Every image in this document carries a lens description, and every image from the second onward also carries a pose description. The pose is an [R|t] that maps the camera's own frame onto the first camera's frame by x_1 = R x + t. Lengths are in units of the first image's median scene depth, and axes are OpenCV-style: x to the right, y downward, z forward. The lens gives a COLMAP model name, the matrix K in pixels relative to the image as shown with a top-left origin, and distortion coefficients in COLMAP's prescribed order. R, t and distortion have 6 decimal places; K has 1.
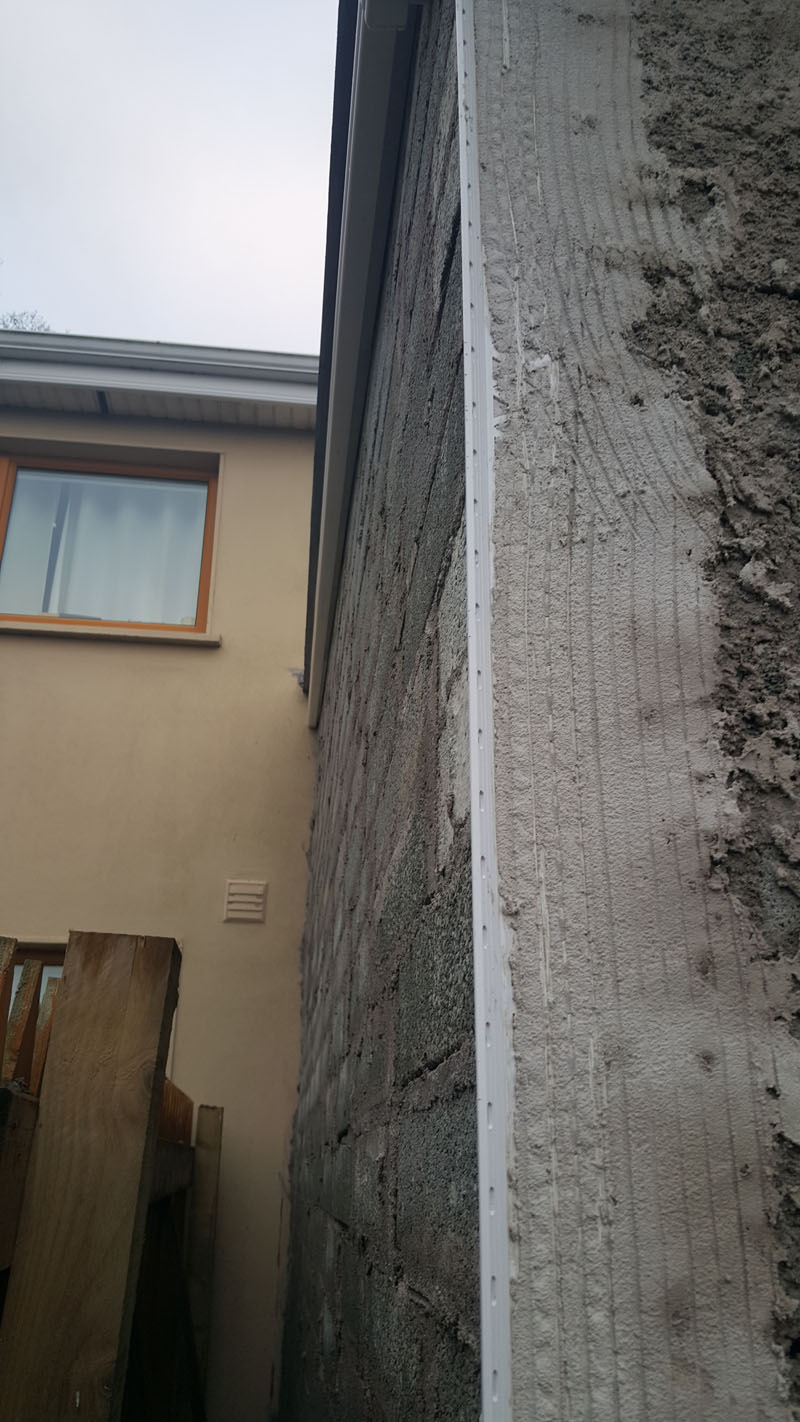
lens RADIAL K [[1063.4, 0, 372.1], [0, 1063.4, 685.9], [0, 0, 1]] dist [0.155462, -0.254257]
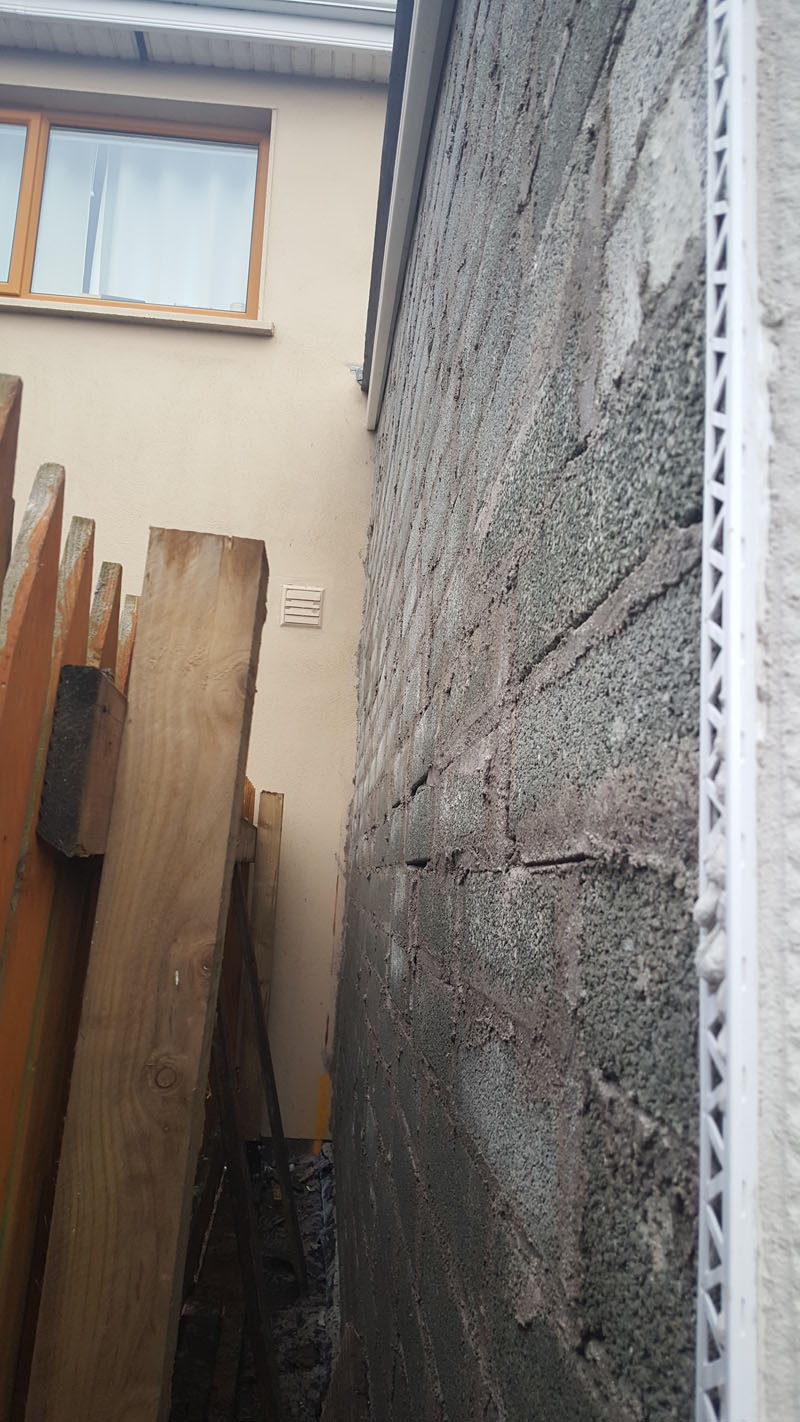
lens RADIAL K [[1063.4, 0, 372.1], [0, 1063.4, 685.9], [0, 0, 1]] dist [0.155462, -0.254257]
pose [[0.998848, 0.029364, -0.037965, -0.055034], [-0.019409, 0.970570, 0.240035, 0.138128], [0.043896, -0.239021, 0.970022, 0.097132]]
